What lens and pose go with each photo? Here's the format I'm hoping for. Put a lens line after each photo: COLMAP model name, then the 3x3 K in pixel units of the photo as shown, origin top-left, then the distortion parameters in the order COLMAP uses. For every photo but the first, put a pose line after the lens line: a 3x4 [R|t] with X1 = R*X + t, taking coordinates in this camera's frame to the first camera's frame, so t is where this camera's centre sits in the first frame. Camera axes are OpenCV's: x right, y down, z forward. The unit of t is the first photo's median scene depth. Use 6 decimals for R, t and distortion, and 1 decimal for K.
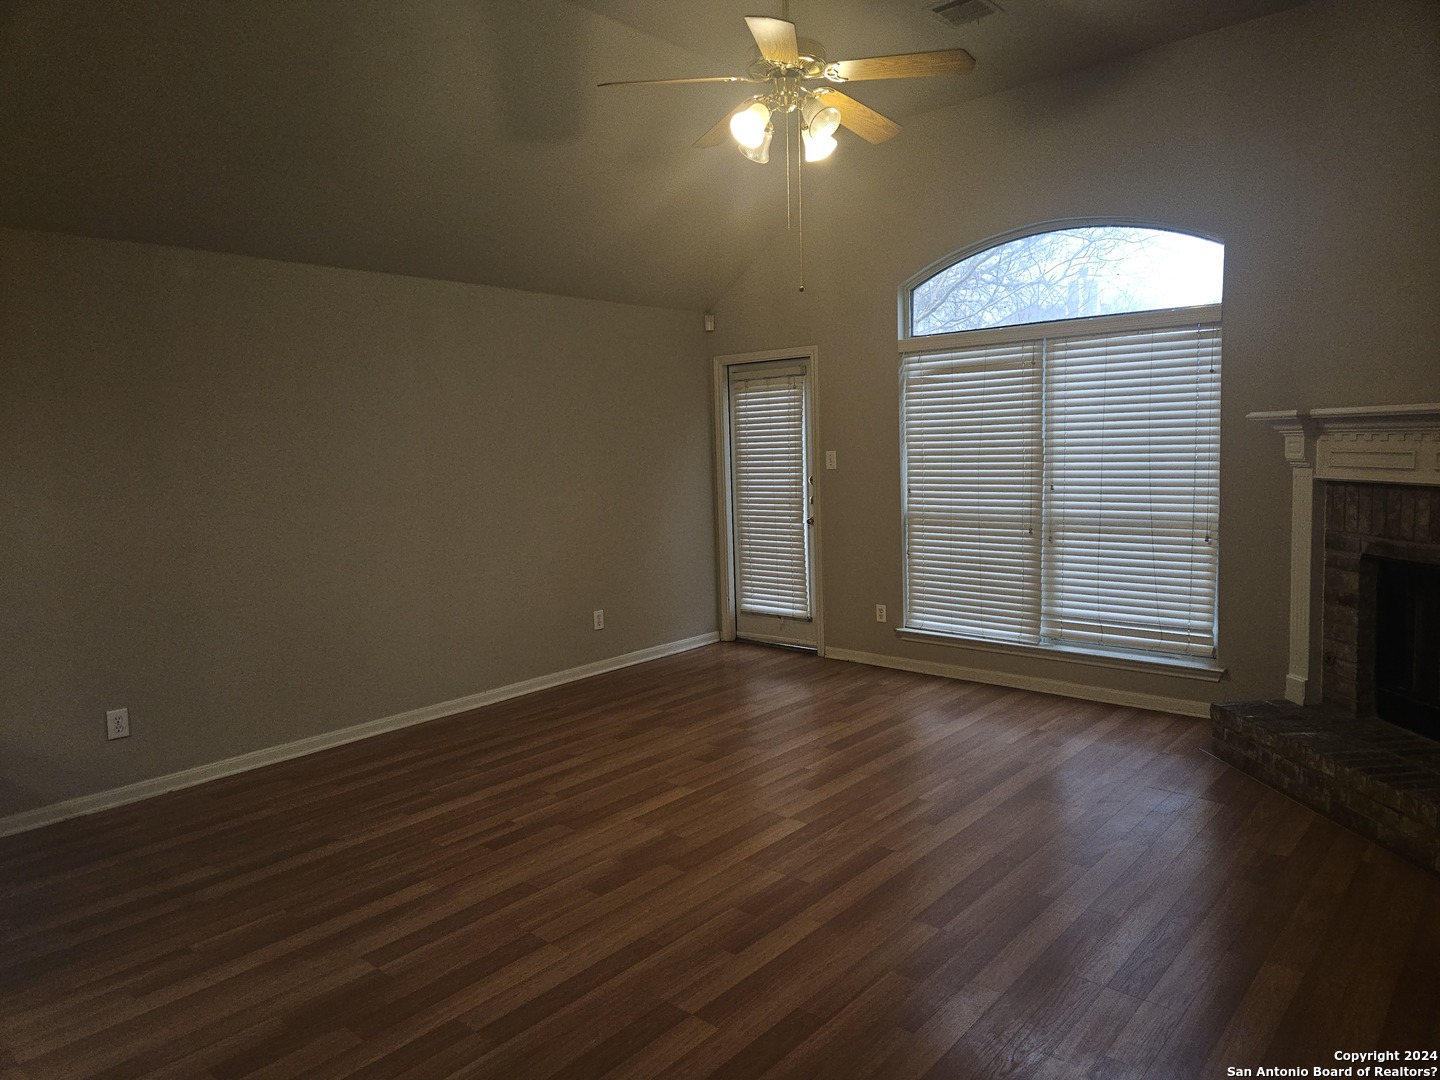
lens RADIAL K [[952.7, 0, 706.0], [0, 952.7, 535.6], [0, 0, 1]] dist [0.089537, -0.081873]
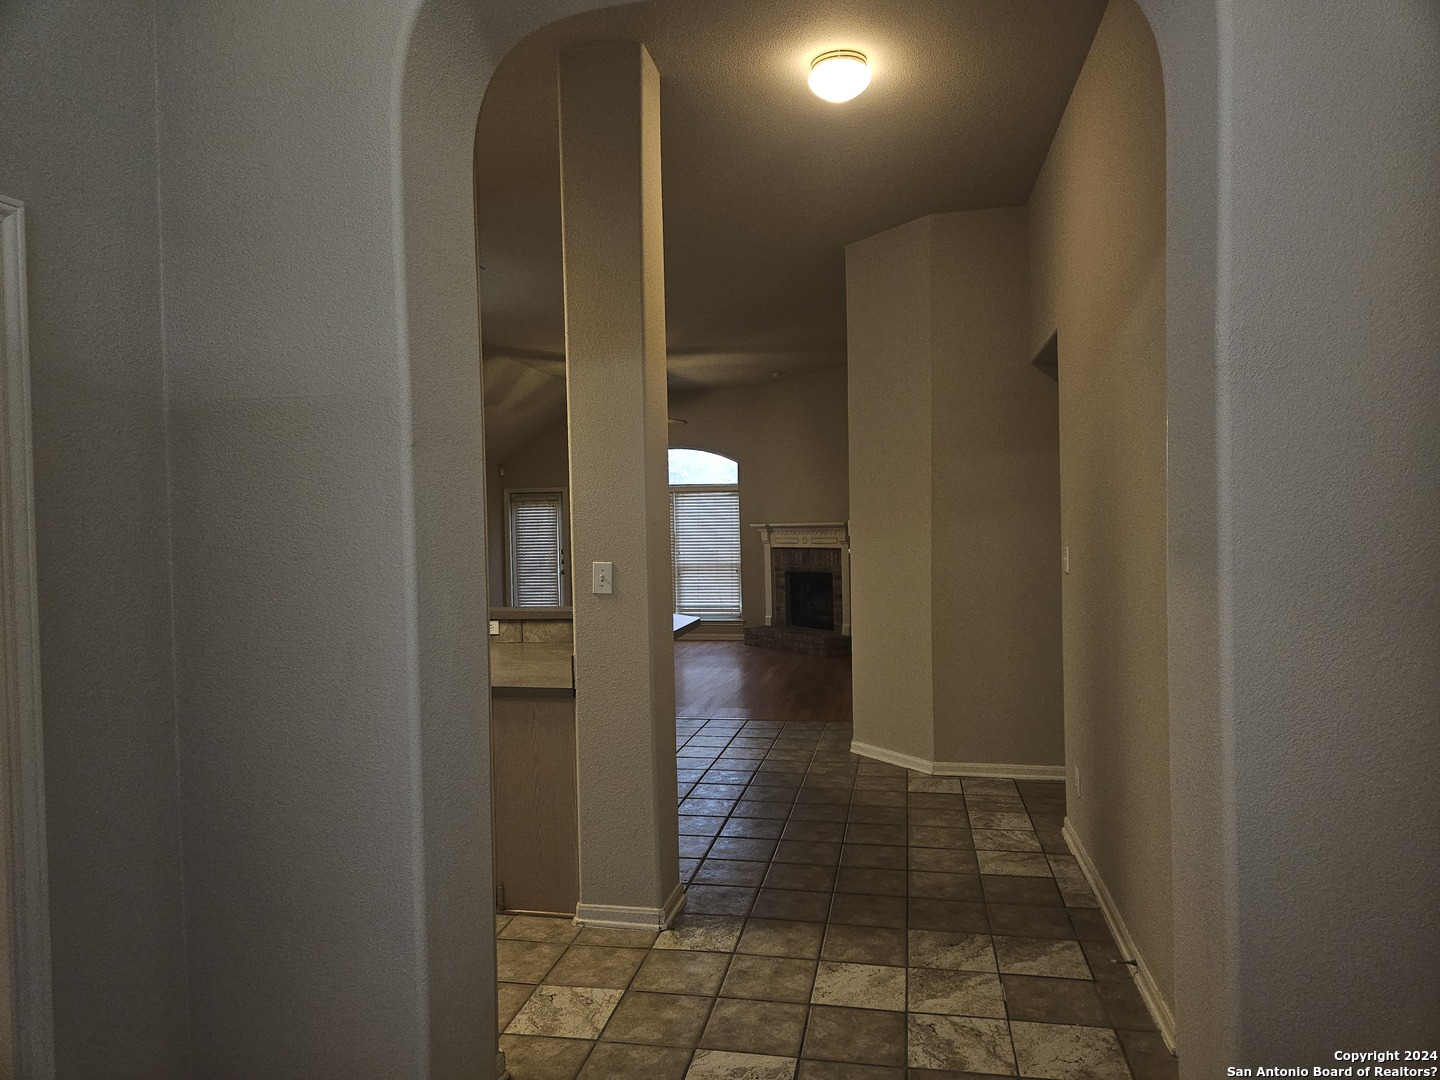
lens RADIAL K [[952.7, 0, 706.0], [0, 952.7, 535.6], [0, 0, 1]] dist [0.089537, -0.081873]
pose [[0.867061, 0.007642, 0.498143, -0.765376], [0.041496, 0.995300, -0.087496, 0.117657], [-0.496471, 0.096535, 0.862669, -1.086776]]
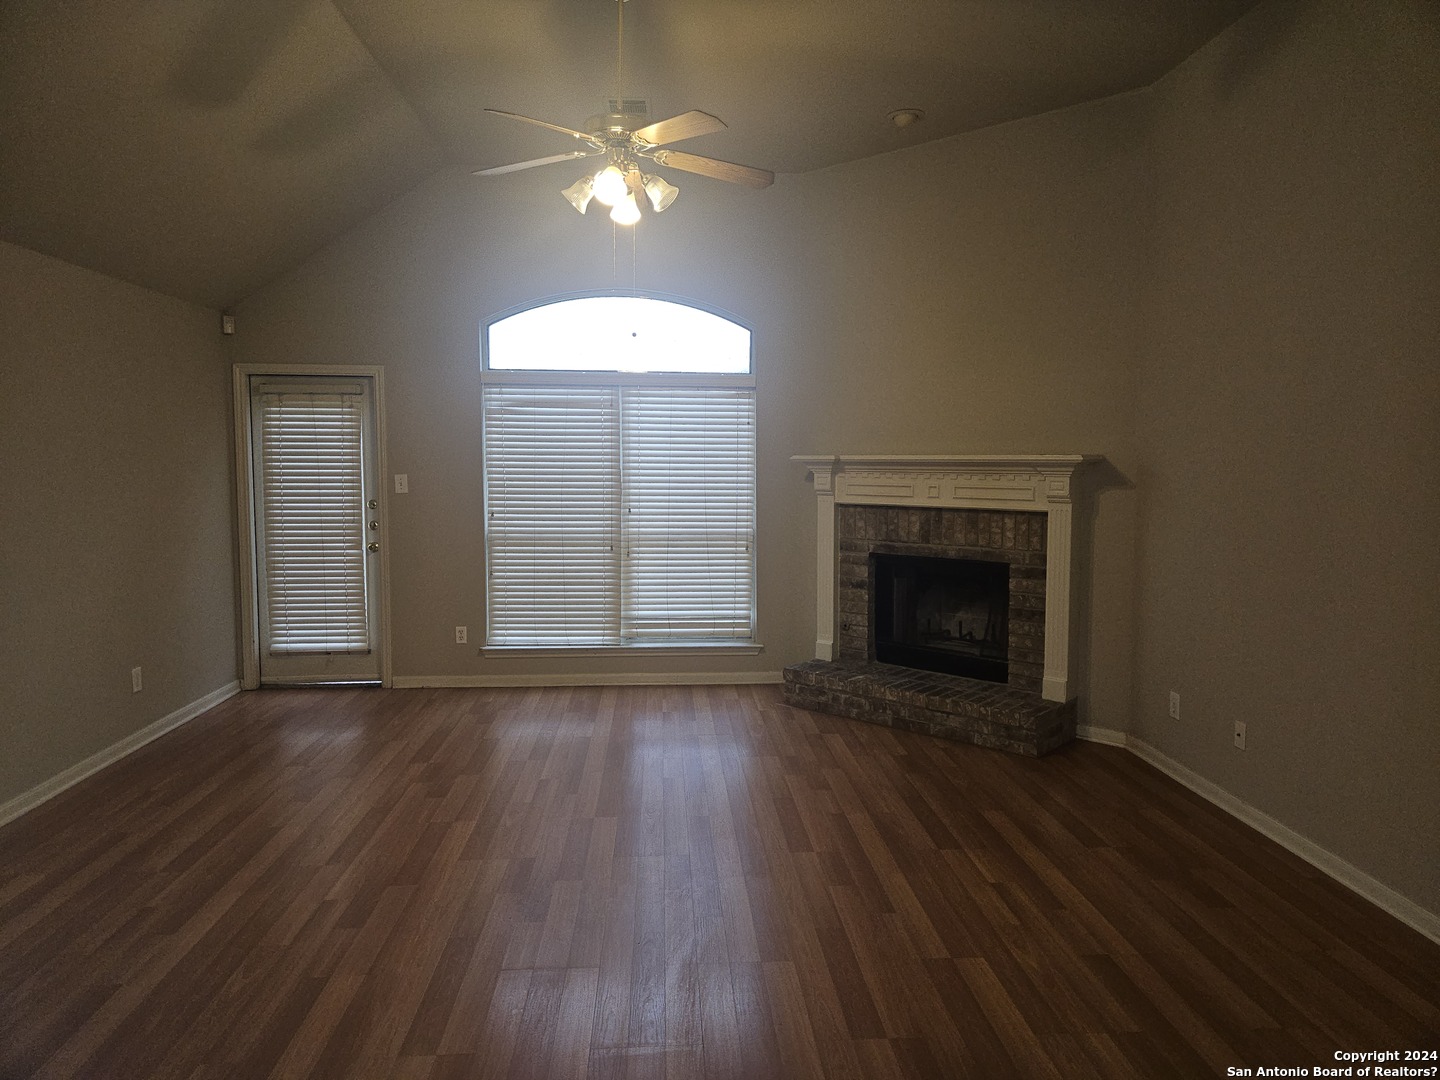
lens RADIAL K [[955.8, 0, 716.0], [0, 955.8, 524.1], [0, 0, 1]] dist [0.084176, -0.077239]
pose [[0.709597, -0.016571, 0.704413, -0.394592], [0.044291, 0.998795, -0.021121, -0.003430], [-0.703214, 0.046187, 0.709476, 0.087646]]
